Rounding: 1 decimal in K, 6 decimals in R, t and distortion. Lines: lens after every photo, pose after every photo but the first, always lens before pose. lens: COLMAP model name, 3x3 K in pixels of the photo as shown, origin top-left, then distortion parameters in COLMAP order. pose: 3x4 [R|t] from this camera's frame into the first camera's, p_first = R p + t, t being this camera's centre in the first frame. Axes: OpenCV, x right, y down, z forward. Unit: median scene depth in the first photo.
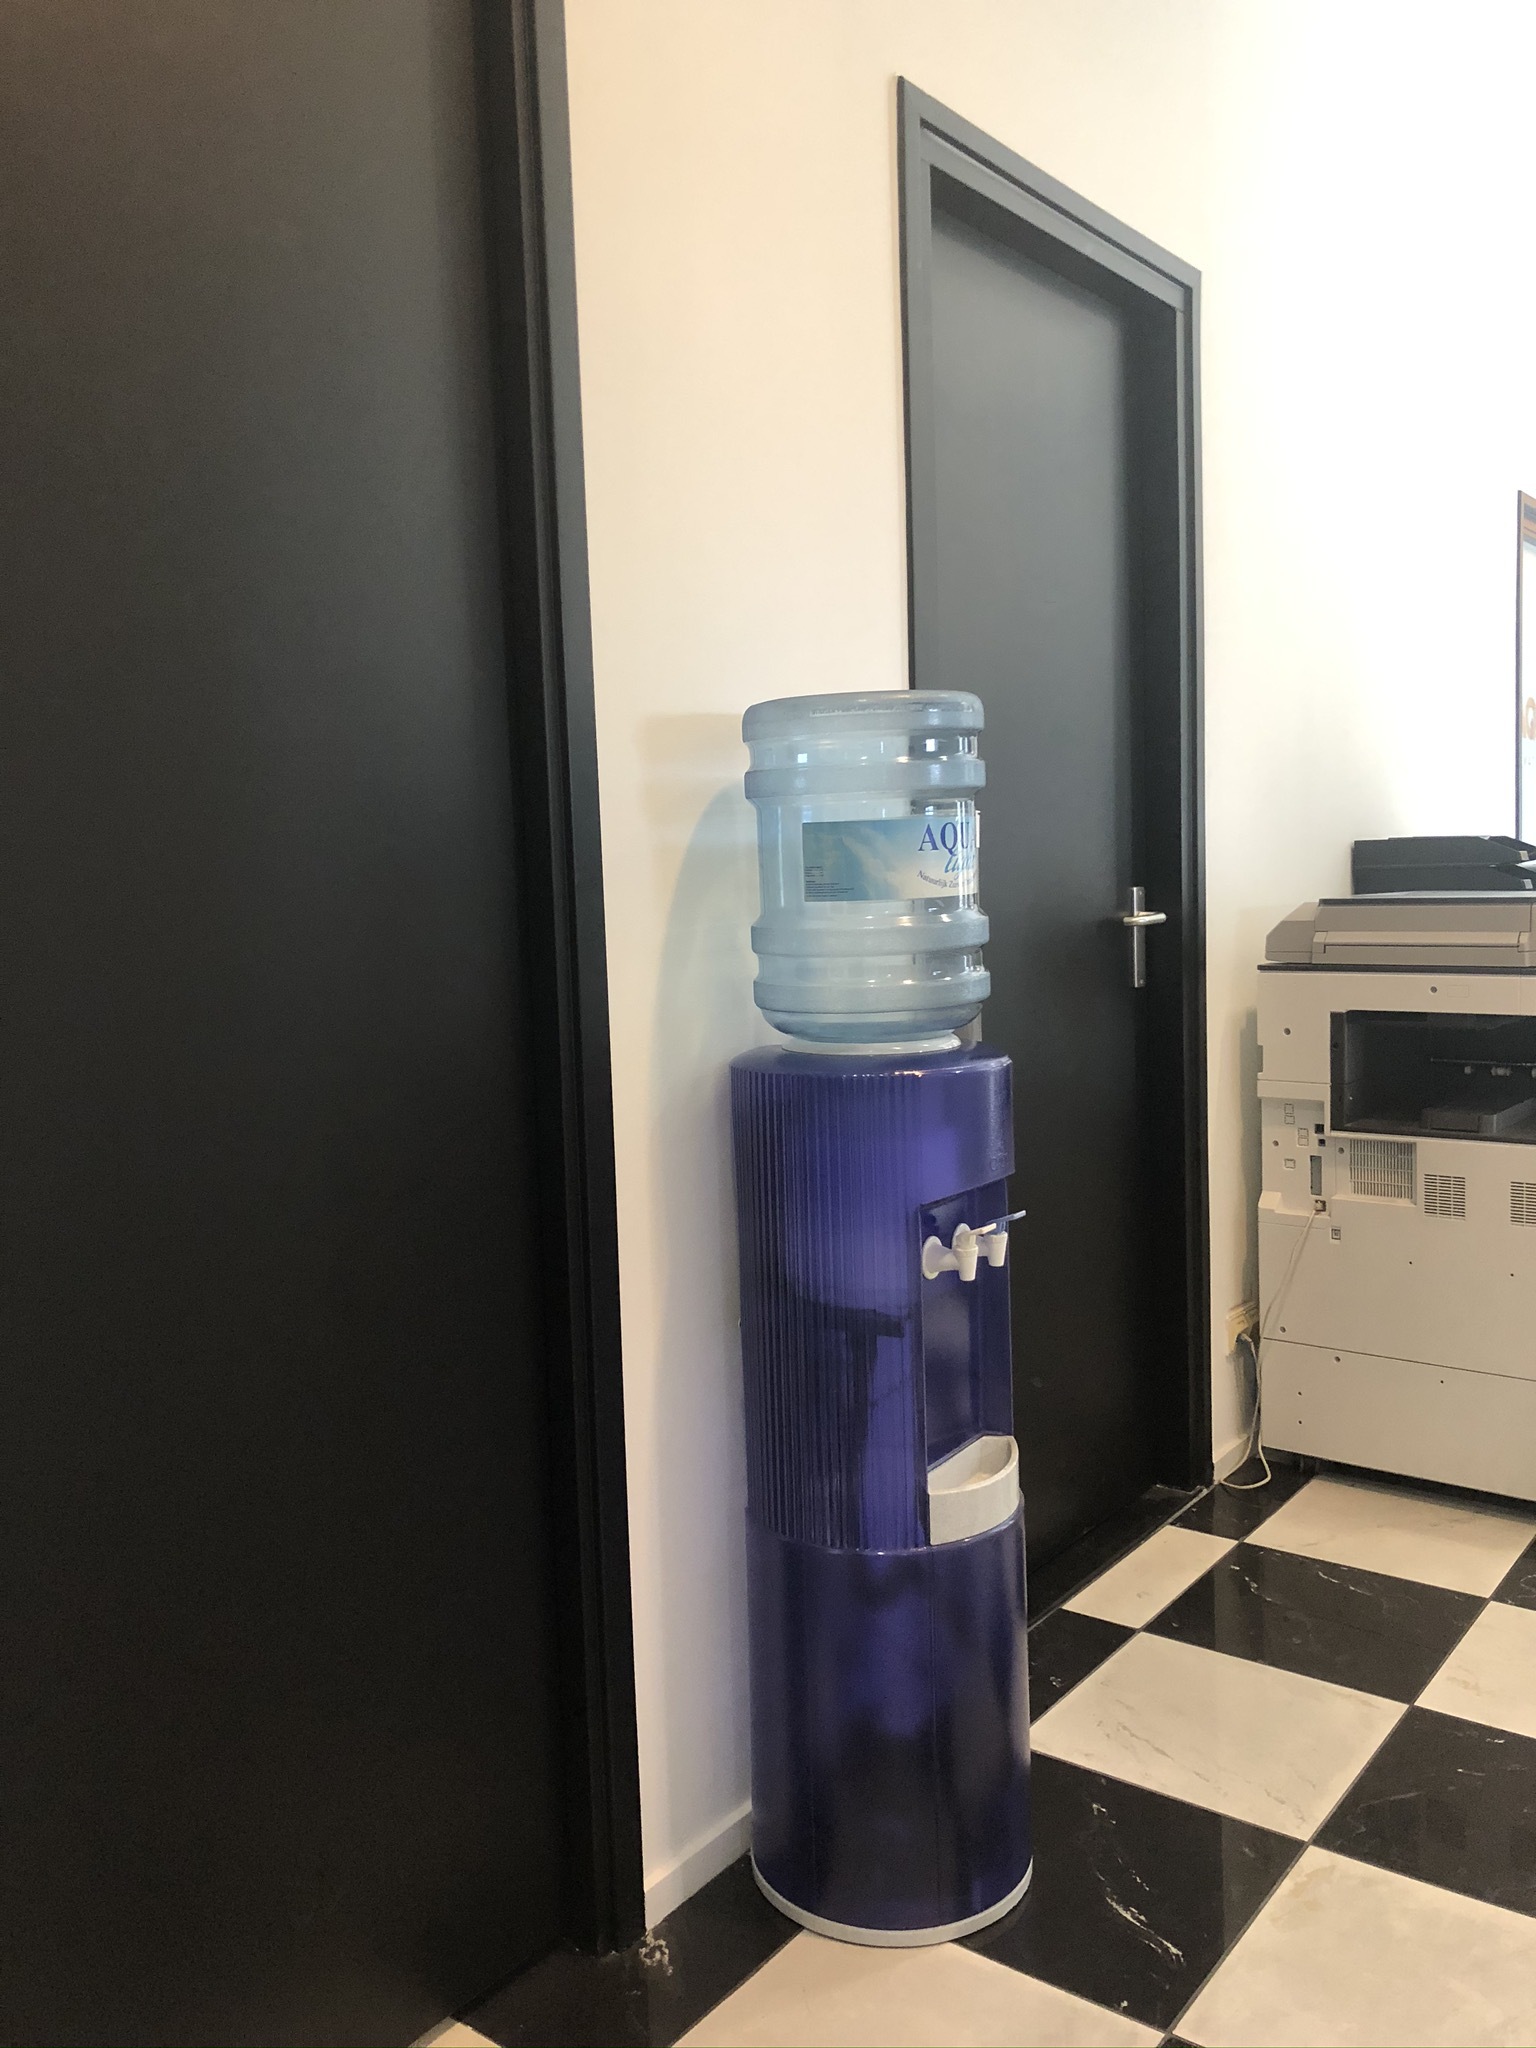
lens RADIAL K [[1648.4, 0, 752.7], [0, 1648.4, 1013.2], [0, 0, 1]] dist [0.036980, -0.055833]
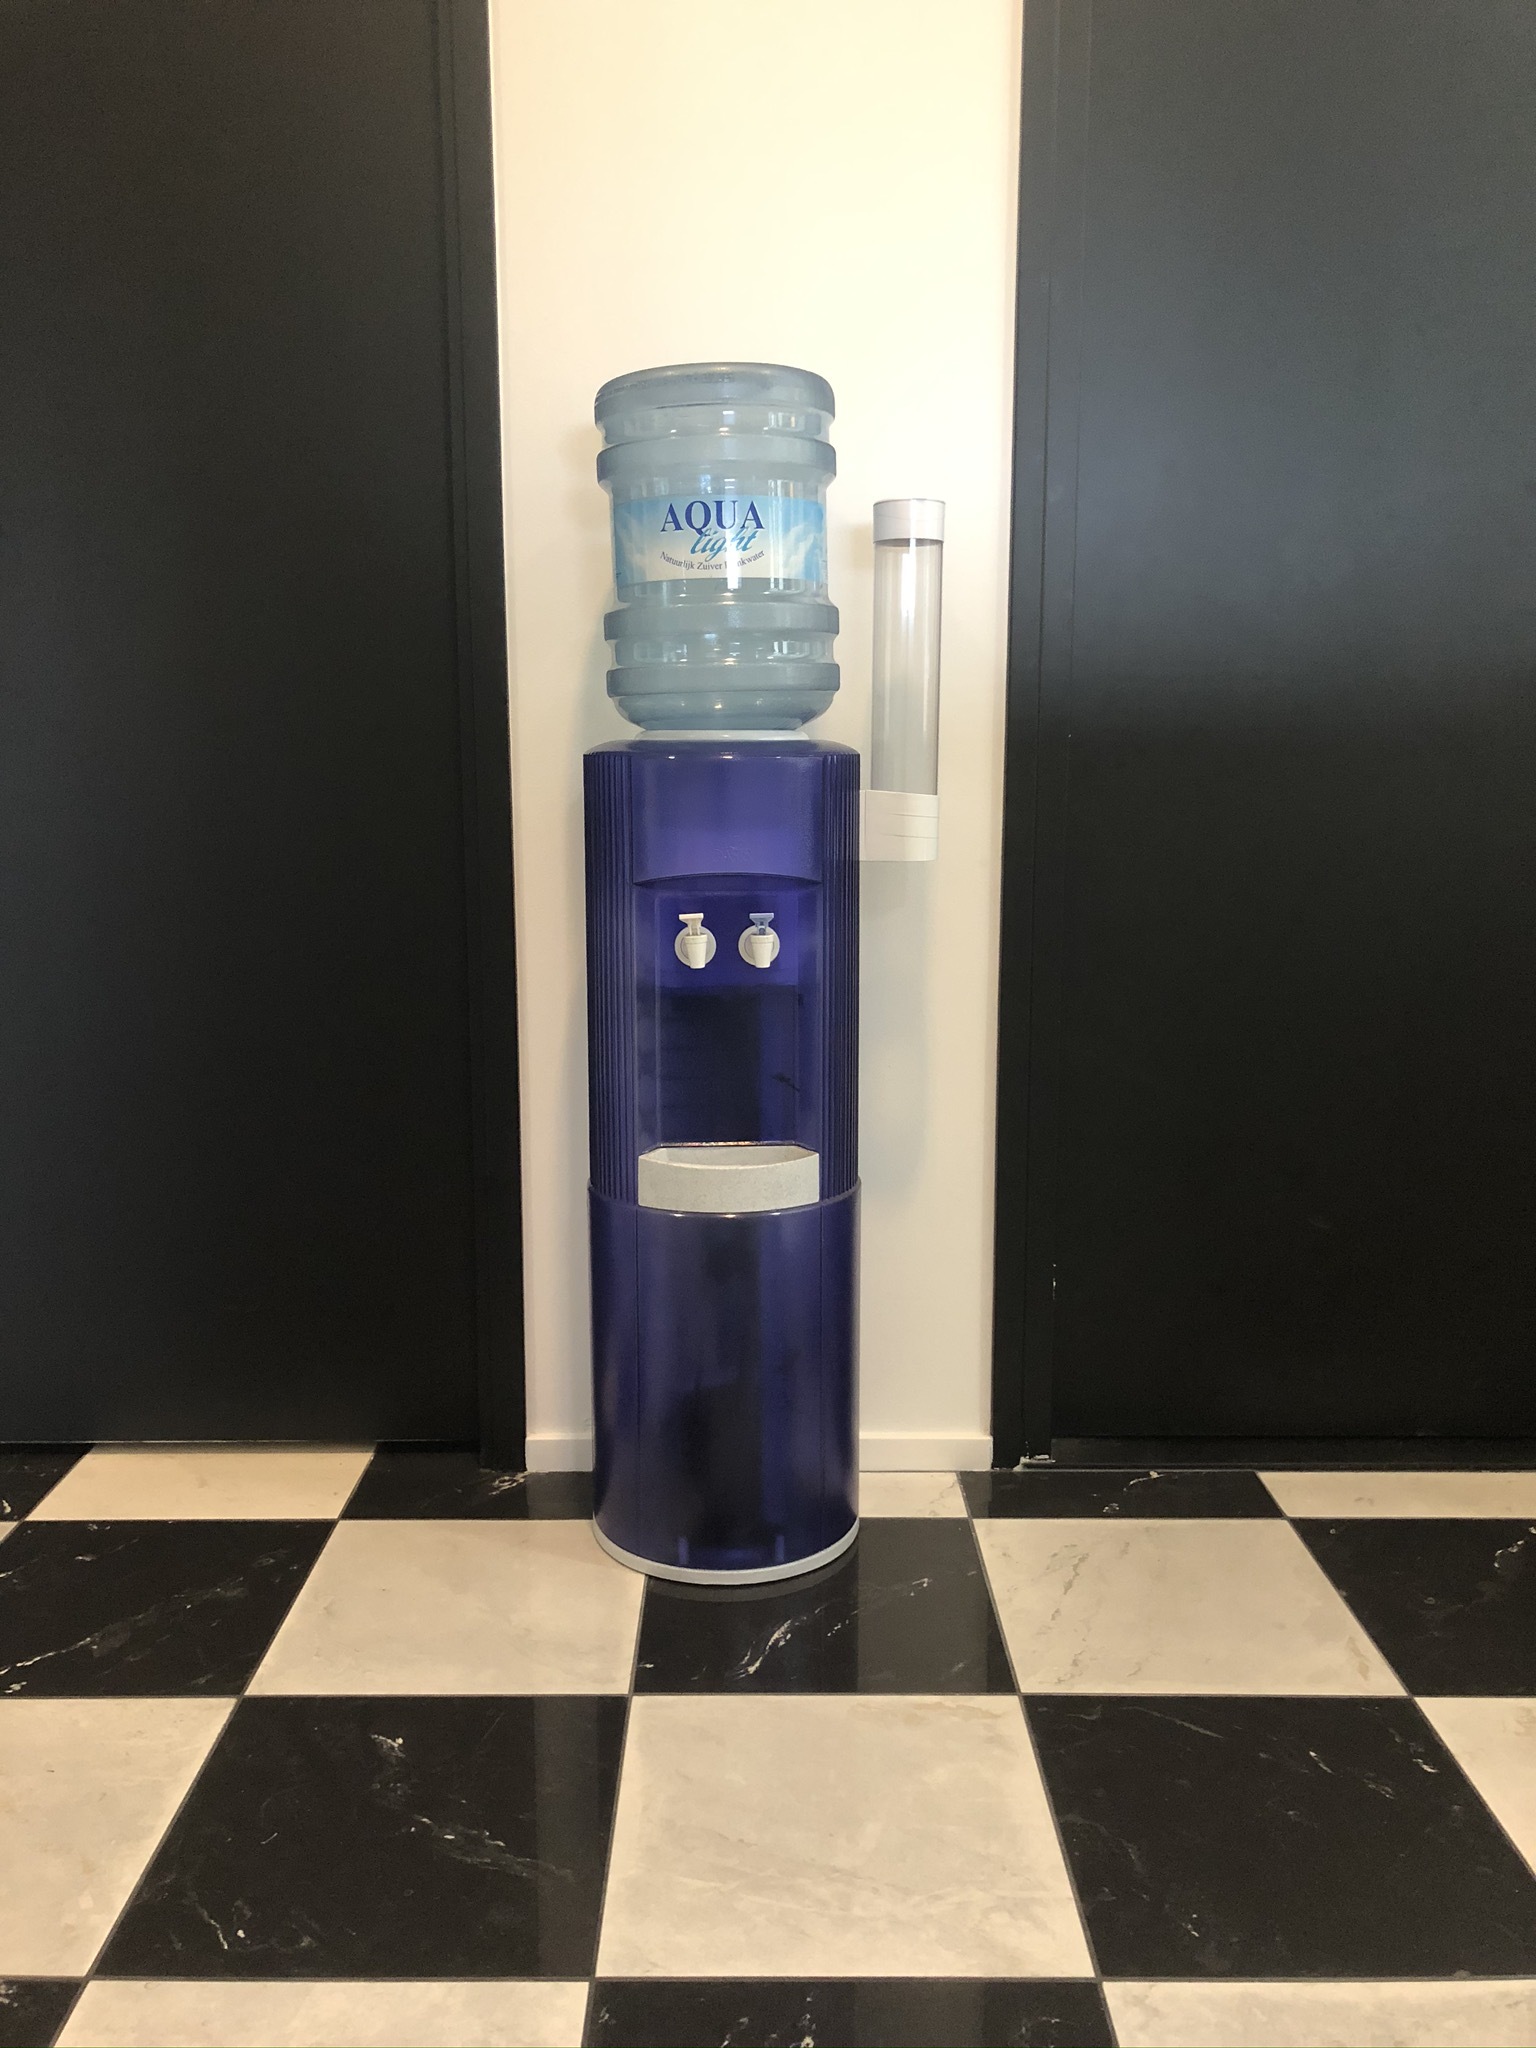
lens RADIAL K [[1648.4, 0, 743.9], [0, 1648.4, 1004.9], [0, 0, 1]] dist [0.036980, -0.055833]
pose [[0.603689, 0.135092, -0.785691, 0.637475], [-0.075462, 0.990796, 0.112376, 0.043784], [0.793640, -0.008551, 0.608327, 0.266769]]
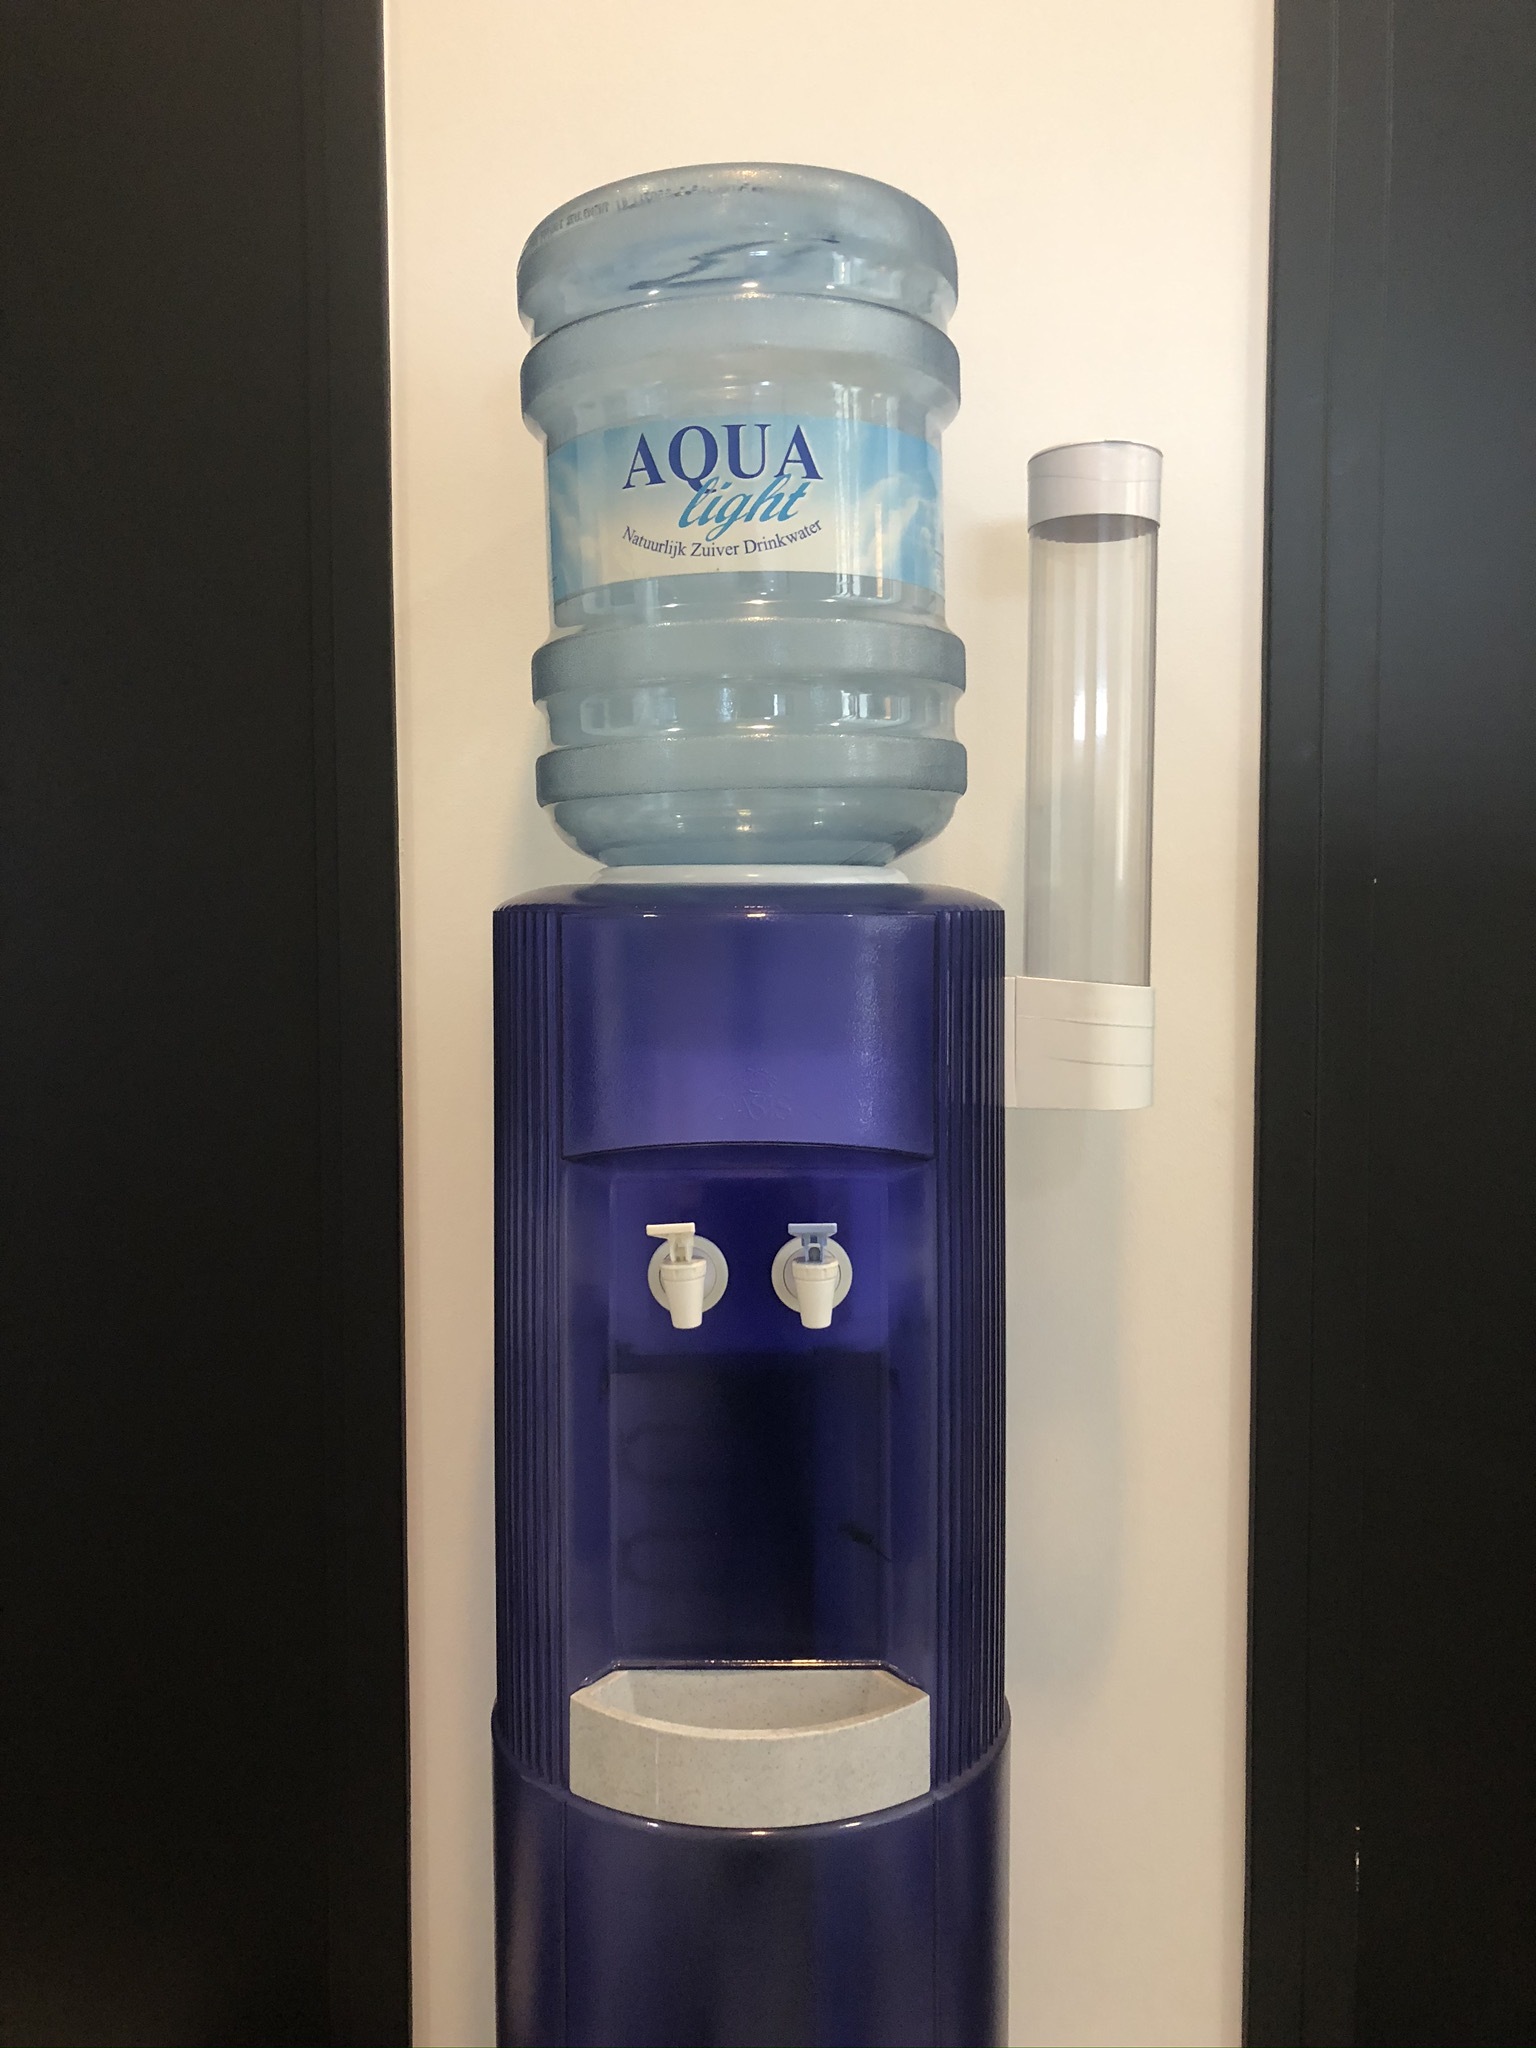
lens RADIAL K [[1648.4, 0, 823.7], [0, 1648.4, 996.4], [0, 0, 1]] dist [0.036980, -0.055833]
pose [[0.568918, 0.075472, -0.818924, 0.384177], [-0.081940, 0.996027, 0.034869, 0.021806], [0.818302, 0.047265, 0.572842, 0.489549]]
